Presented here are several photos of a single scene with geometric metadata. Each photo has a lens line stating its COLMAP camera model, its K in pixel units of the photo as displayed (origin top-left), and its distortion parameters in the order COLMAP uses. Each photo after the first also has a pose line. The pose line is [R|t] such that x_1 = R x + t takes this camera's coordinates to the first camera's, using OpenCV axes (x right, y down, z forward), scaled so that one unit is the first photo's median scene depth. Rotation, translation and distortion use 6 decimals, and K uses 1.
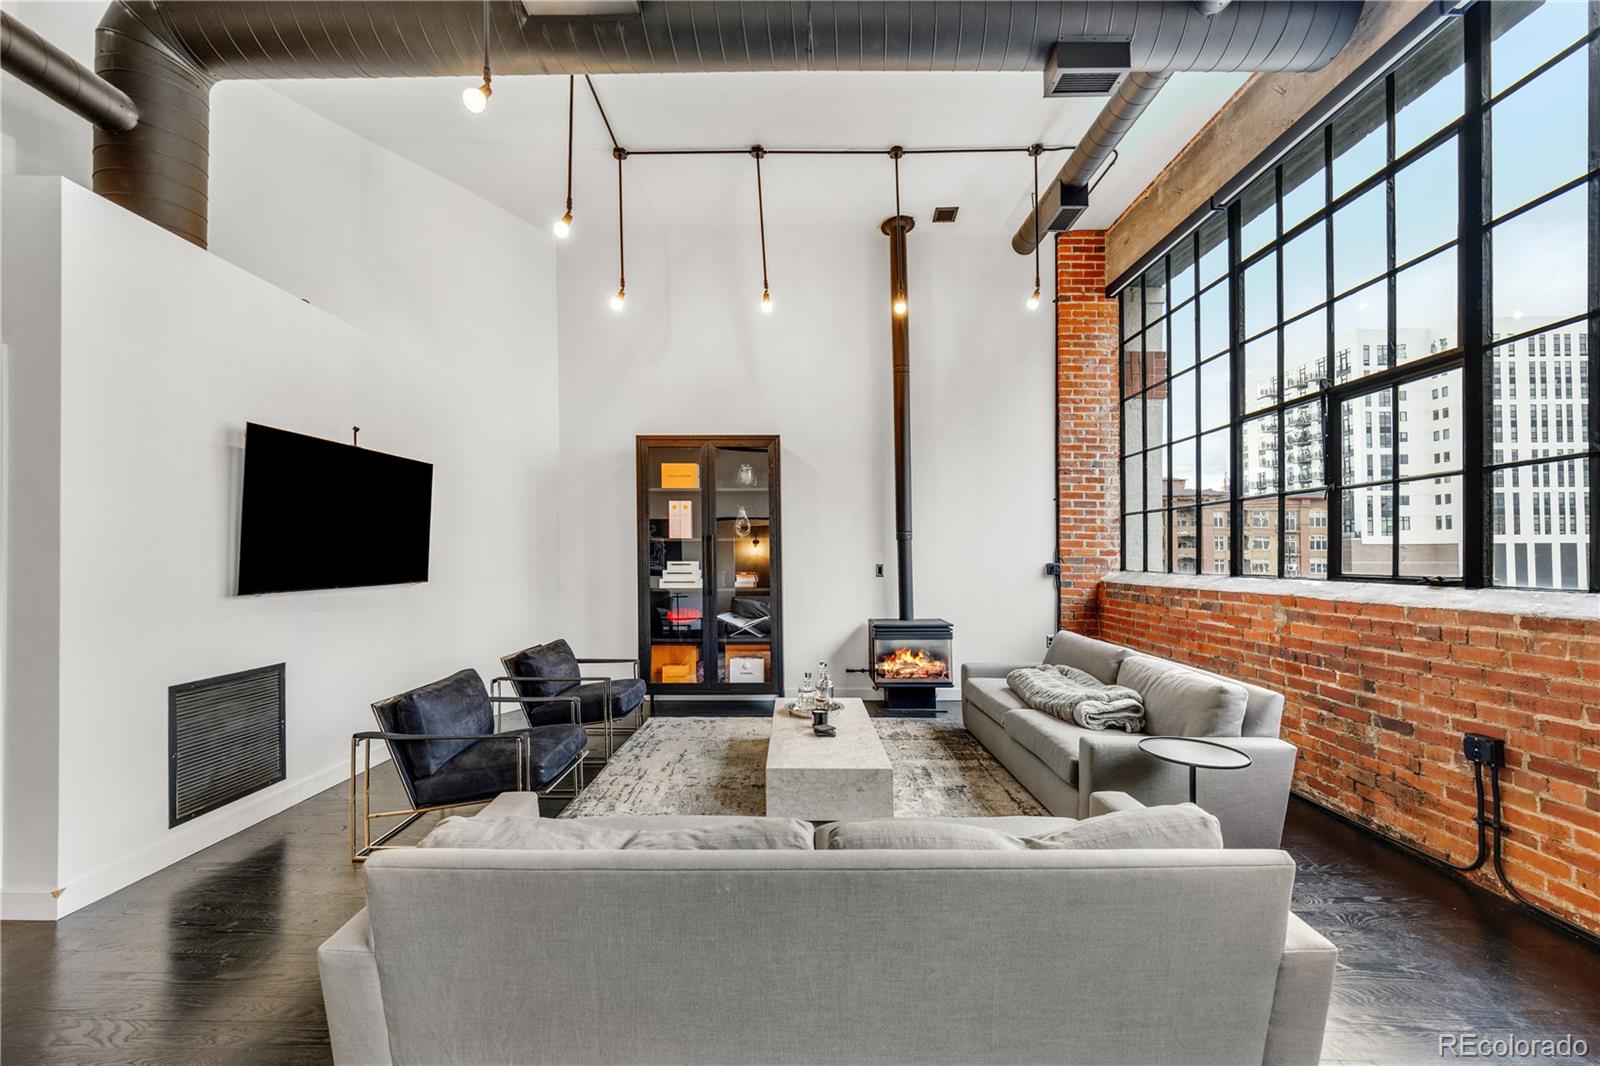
lens RADIAL K [[634.3, 0, 784.2], [0, 634.3, 546.0], [0, 0, 1]] dist [-0.001010, -0.000470]
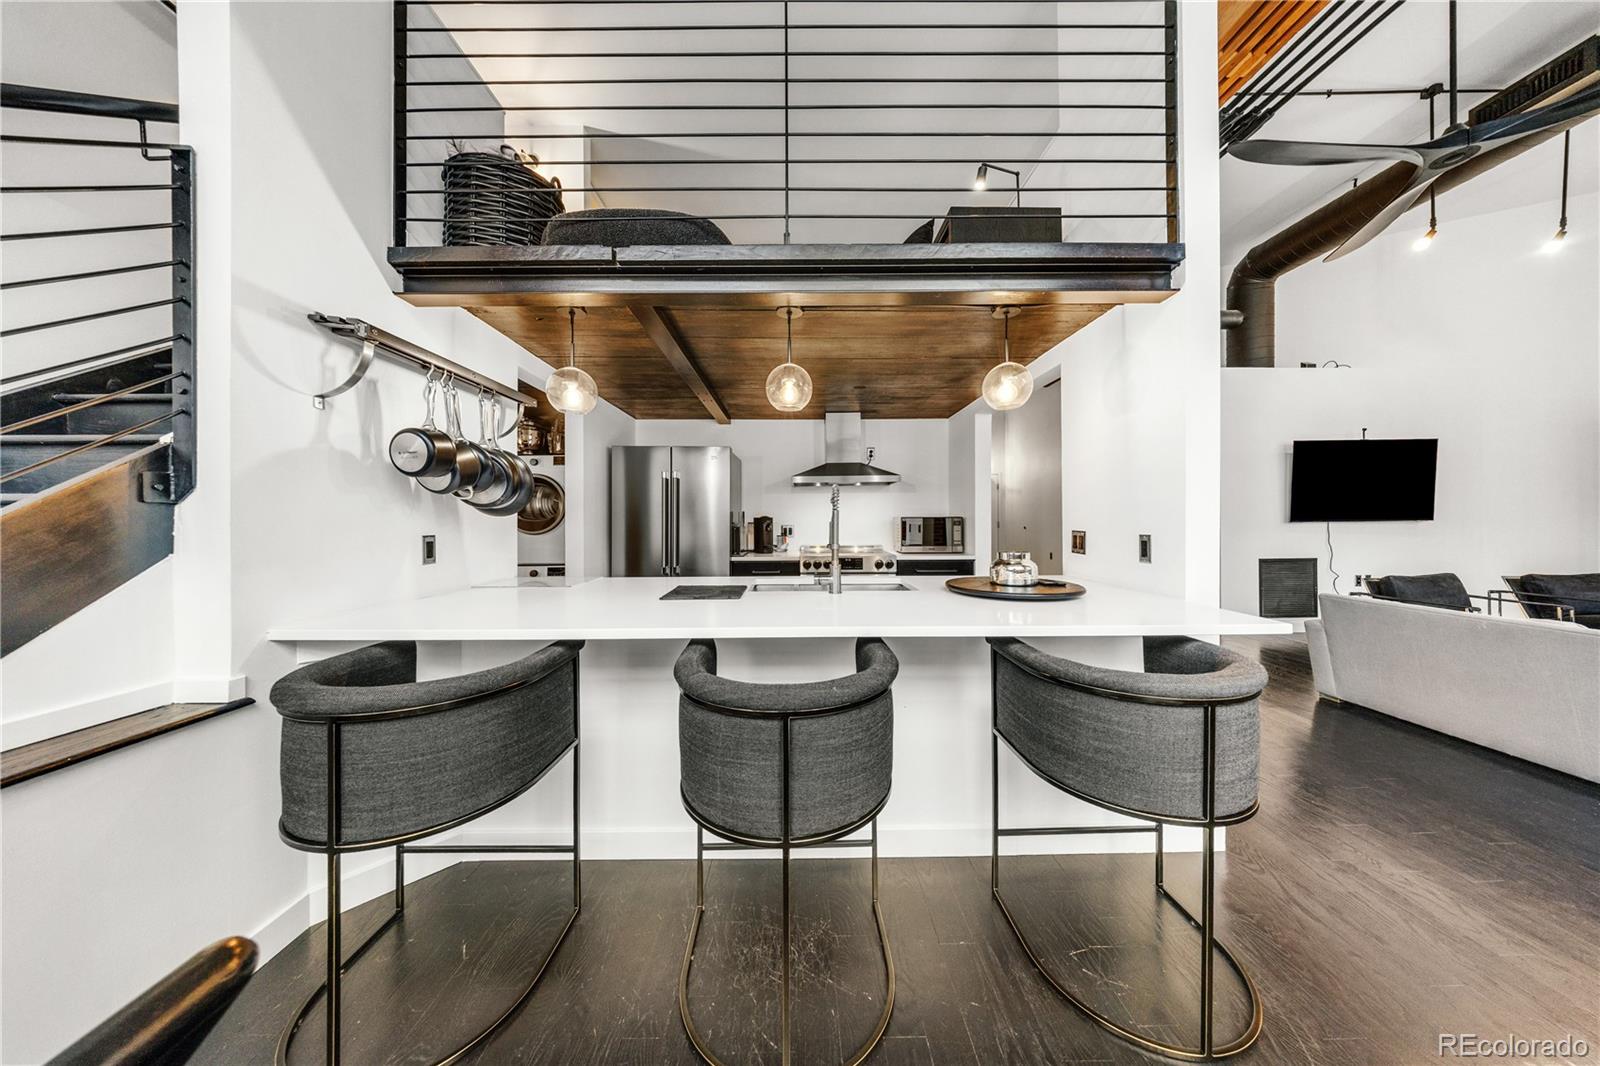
lens RADIAL K [[473.0, 0, 807.0], [0, 473.0, 525.5], [0, 0, 1]] dist [-0.002233, -0.000177]
pose [[0.046996, 0.011630, -0.998827, 0.445977], [0.023642, 0.999639, 0.012752, 0.020221], [0.998615, -0.024213, 0.046704, -0.481290]]
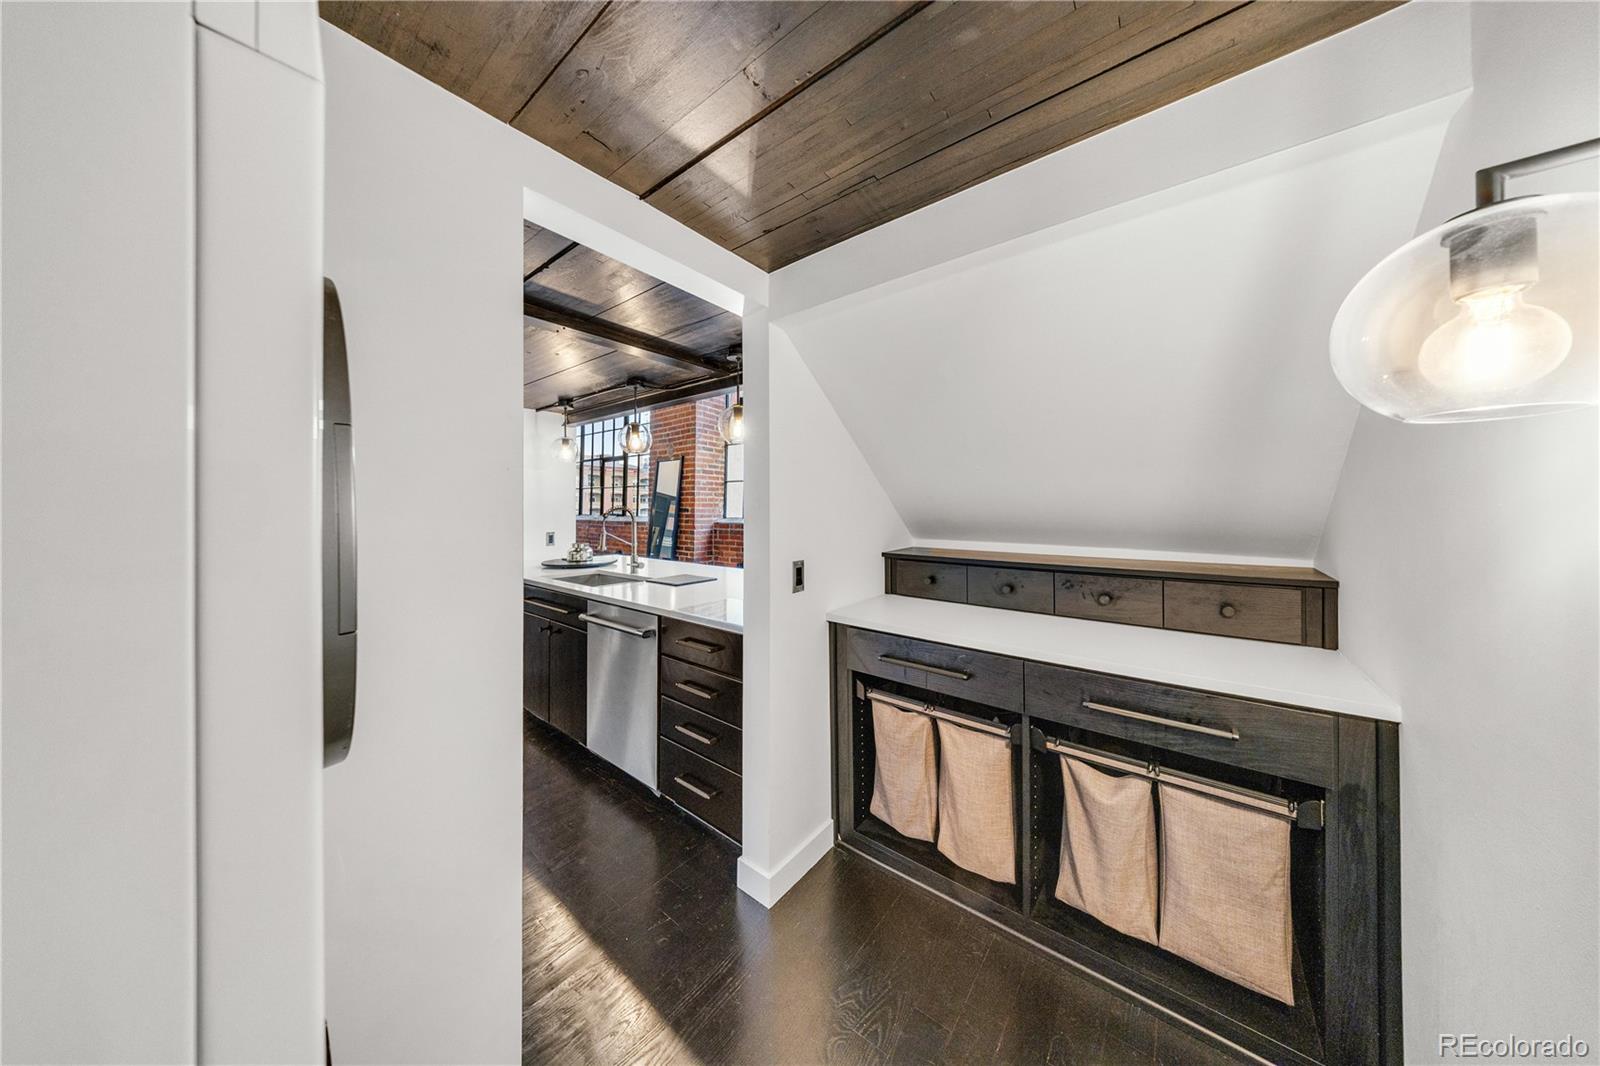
lens RADIAL K [[465.7, 0, 808.3], [0, 465.7, 506.1], [0, 0, 1]] dist [-0.011500, 0.001975]
pose [[0.584213, 0.004492, 0.811588, -0.392417], [-0.017345, 0.999825, 0.006952, -0.023577], [-0.811415, -0.018138, 0.584189, -1.051346]]
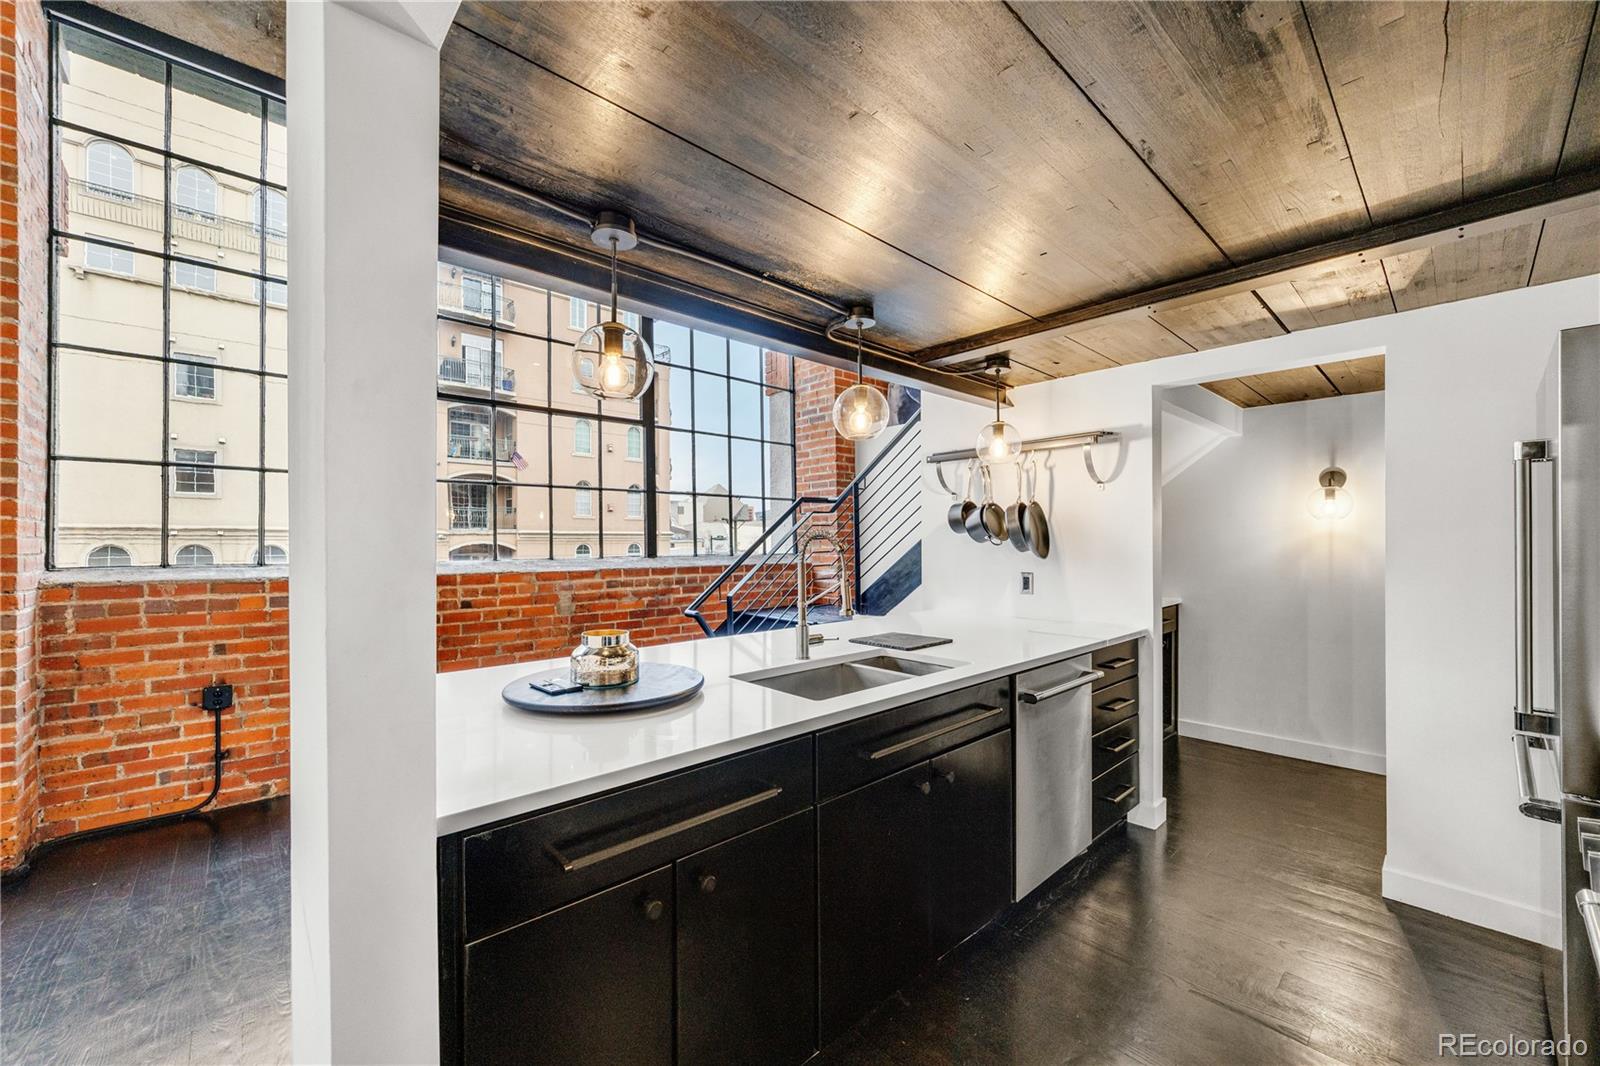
lens RADIAL K [[615.9, 0, 791.9], [0, 615.9, 542.1], [0, 0, 1]] dist [-0.002368, -0.000517]
pose [[-0.679475, 0.002955, 0.733693, -0.321202], [-0.010443, 0.999852, -0.013699, 0.002177], [-0.733625, -0.016970, -0.679343, -0.093711]]
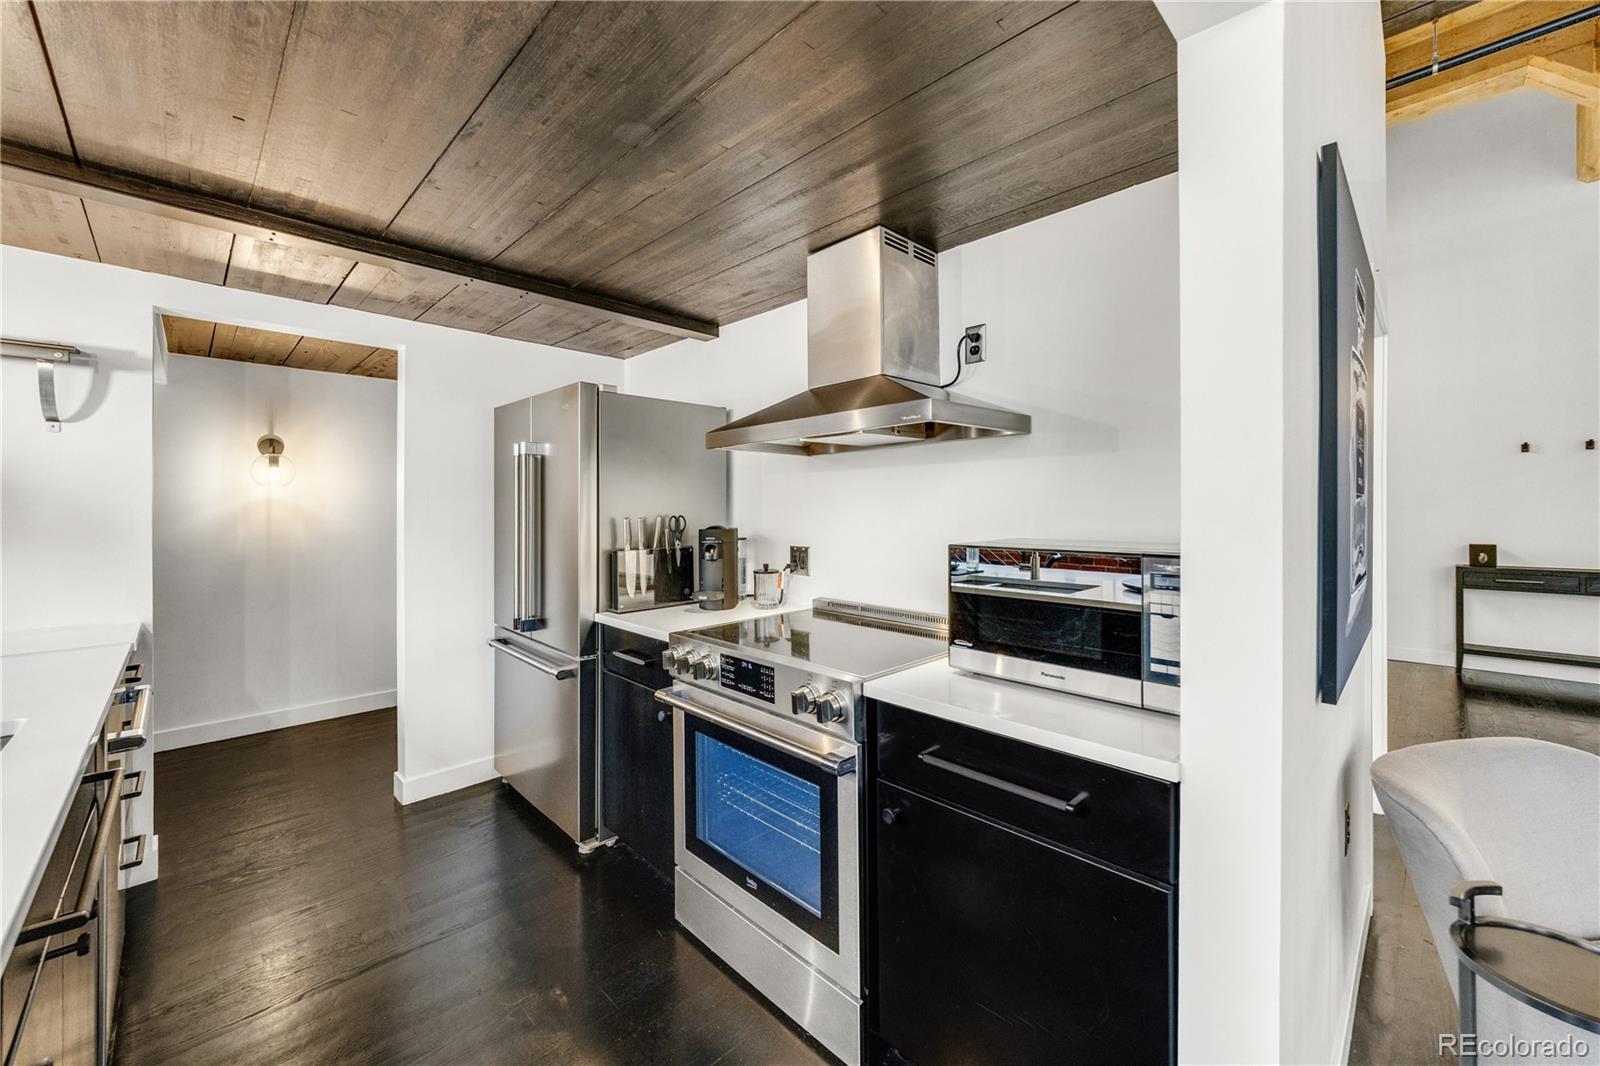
lens RADIAL K [[626.6, 0, 794.5], [0, 626.6, 509.0], [0, 0, 1]] dist [-0.000850, -0.000192]
pose [[-0.702640, 0.003510, -0.711536, -0.119524], [0.015705, 0.999821, -0.010577, 0.003085], [0.711372, -0.018607, -0.702570, -0.086426]]
